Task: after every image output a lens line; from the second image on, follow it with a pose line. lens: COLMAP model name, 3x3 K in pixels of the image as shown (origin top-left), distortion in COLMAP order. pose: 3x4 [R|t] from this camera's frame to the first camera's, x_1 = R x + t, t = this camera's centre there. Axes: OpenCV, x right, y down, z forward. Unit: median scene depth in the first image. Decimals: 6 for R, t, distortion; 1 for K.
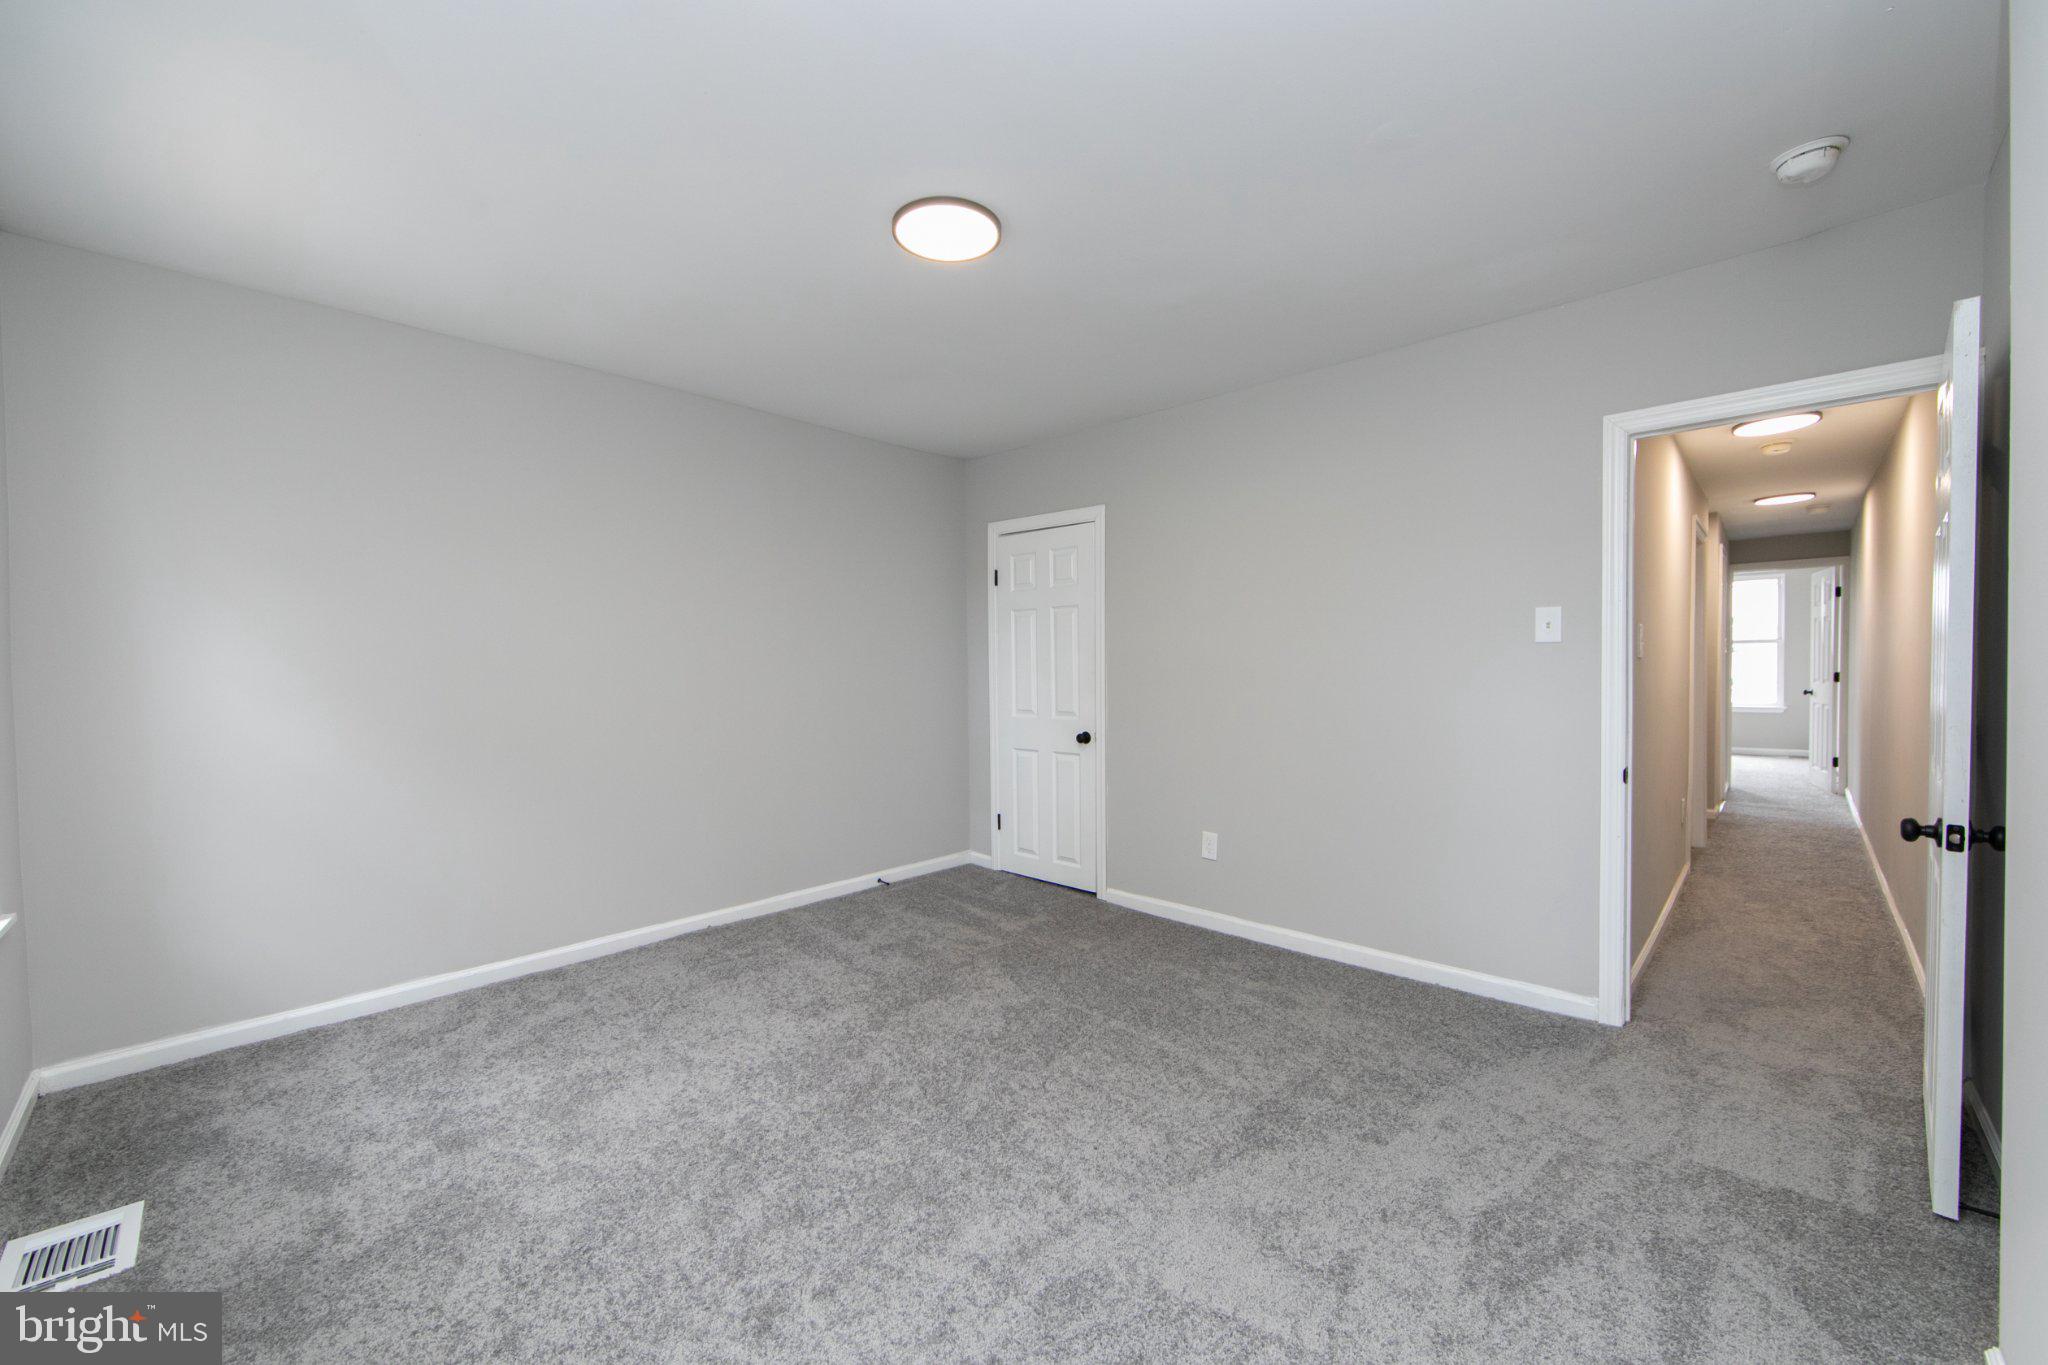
lens RADIAL K [[797.6, 0, 1034.7], [0, 797.6, 679.6], [0, 0, 1]] dist [-0.006403, 0.000549]
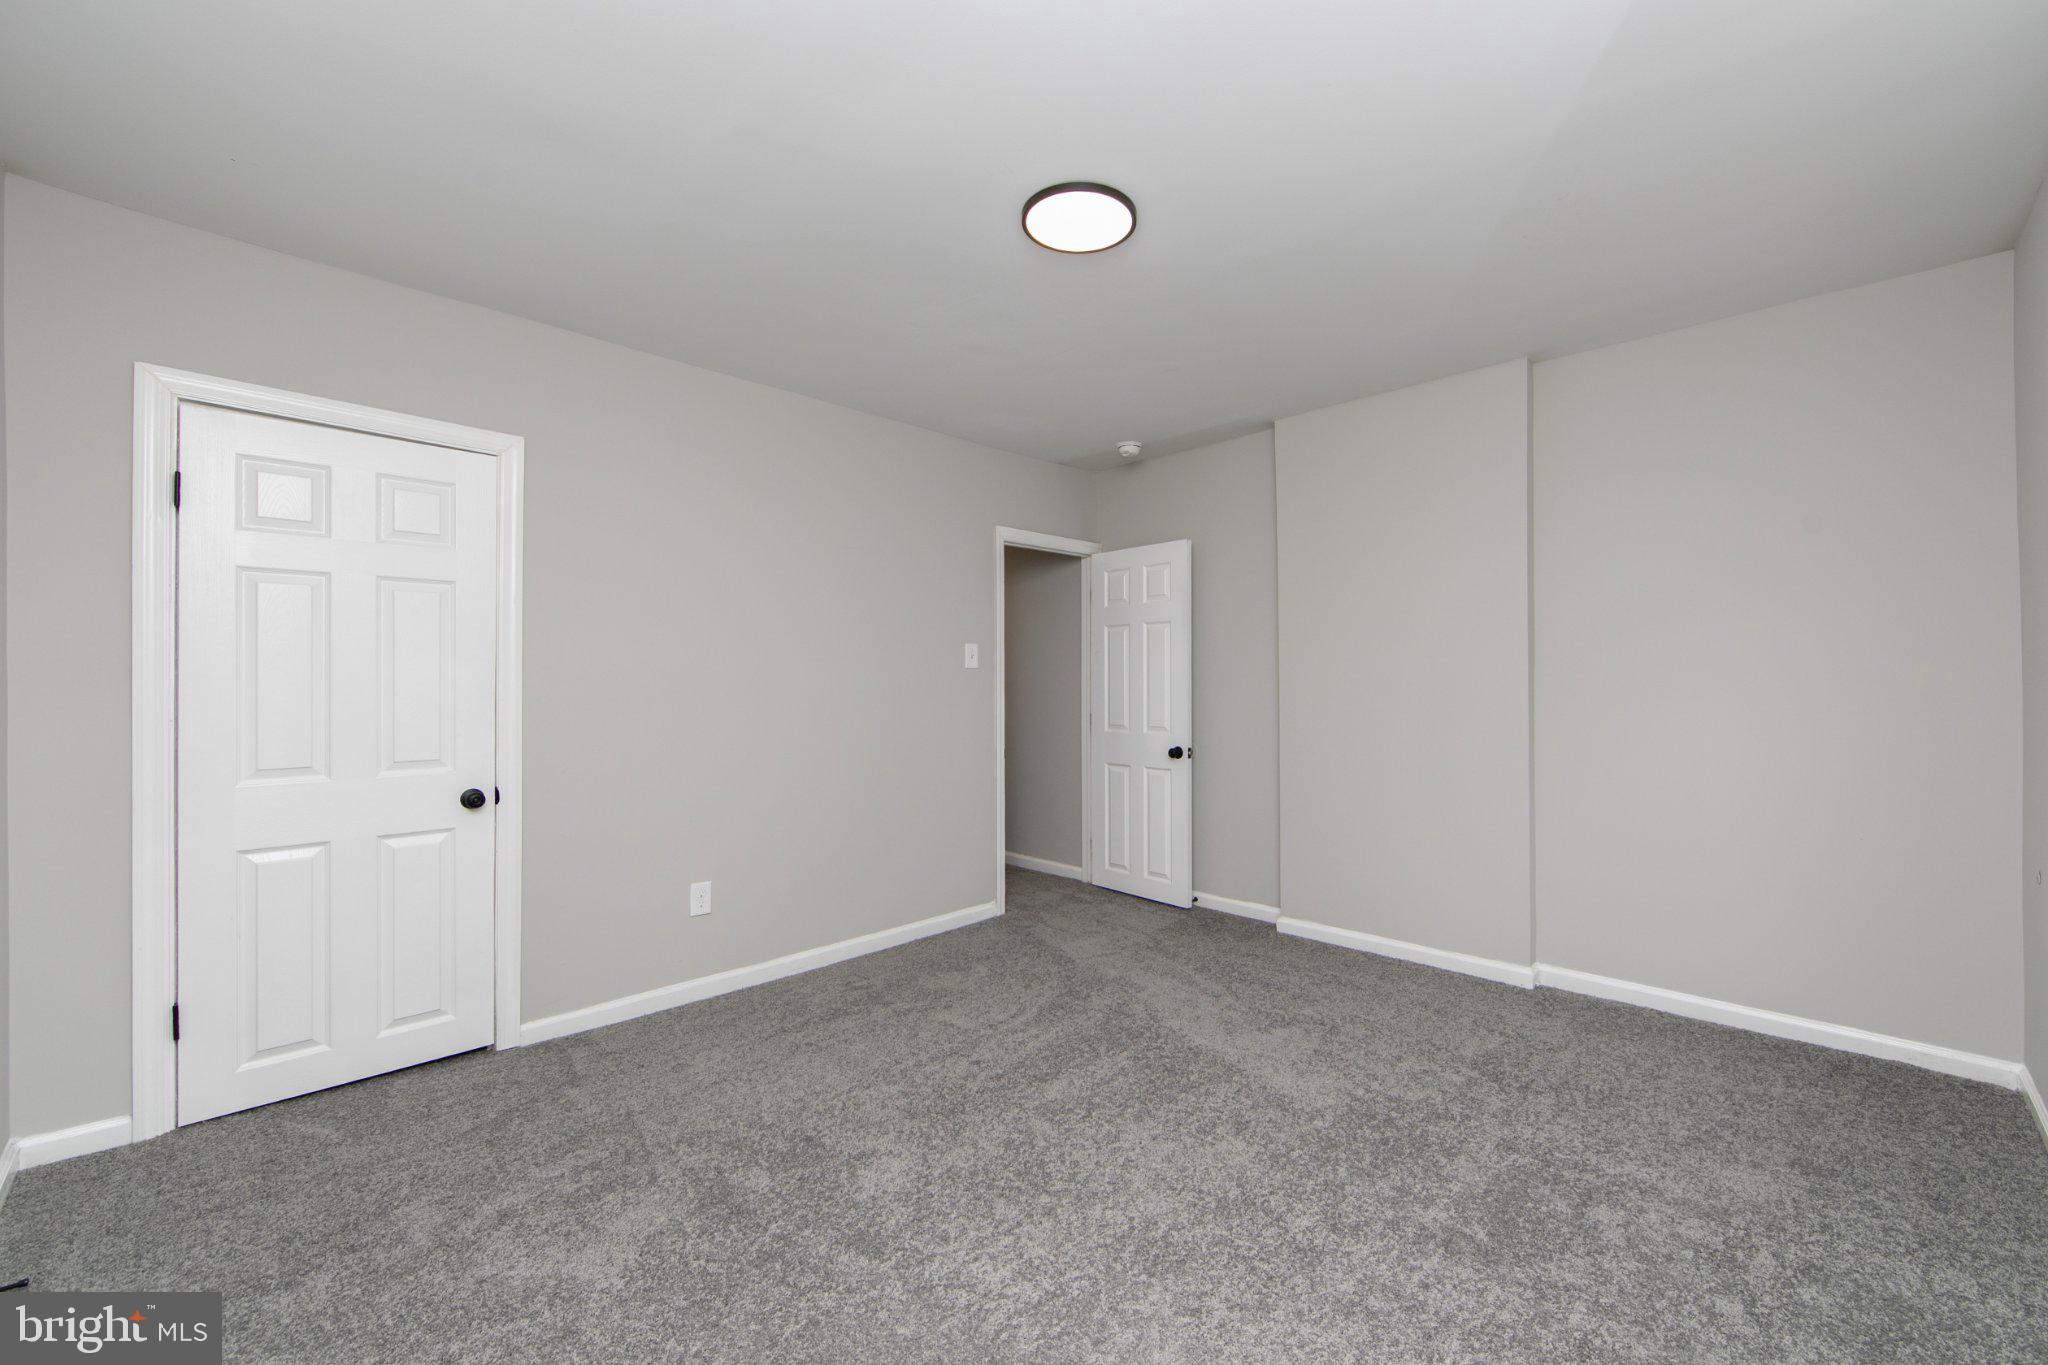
lens RADIAL K [[797.6, 0, 1040.6], [0, 797.6, 681.9], [0, 0, 1]] dist [-0.006403, 0.000549]
pose [[0.041319, 0.016043, 0.999017, -0.589177], [0.024067, 0.999565, -0.017047, 0.004370], [-0.998856, 0.024748, 0.040915, 0.593272]]
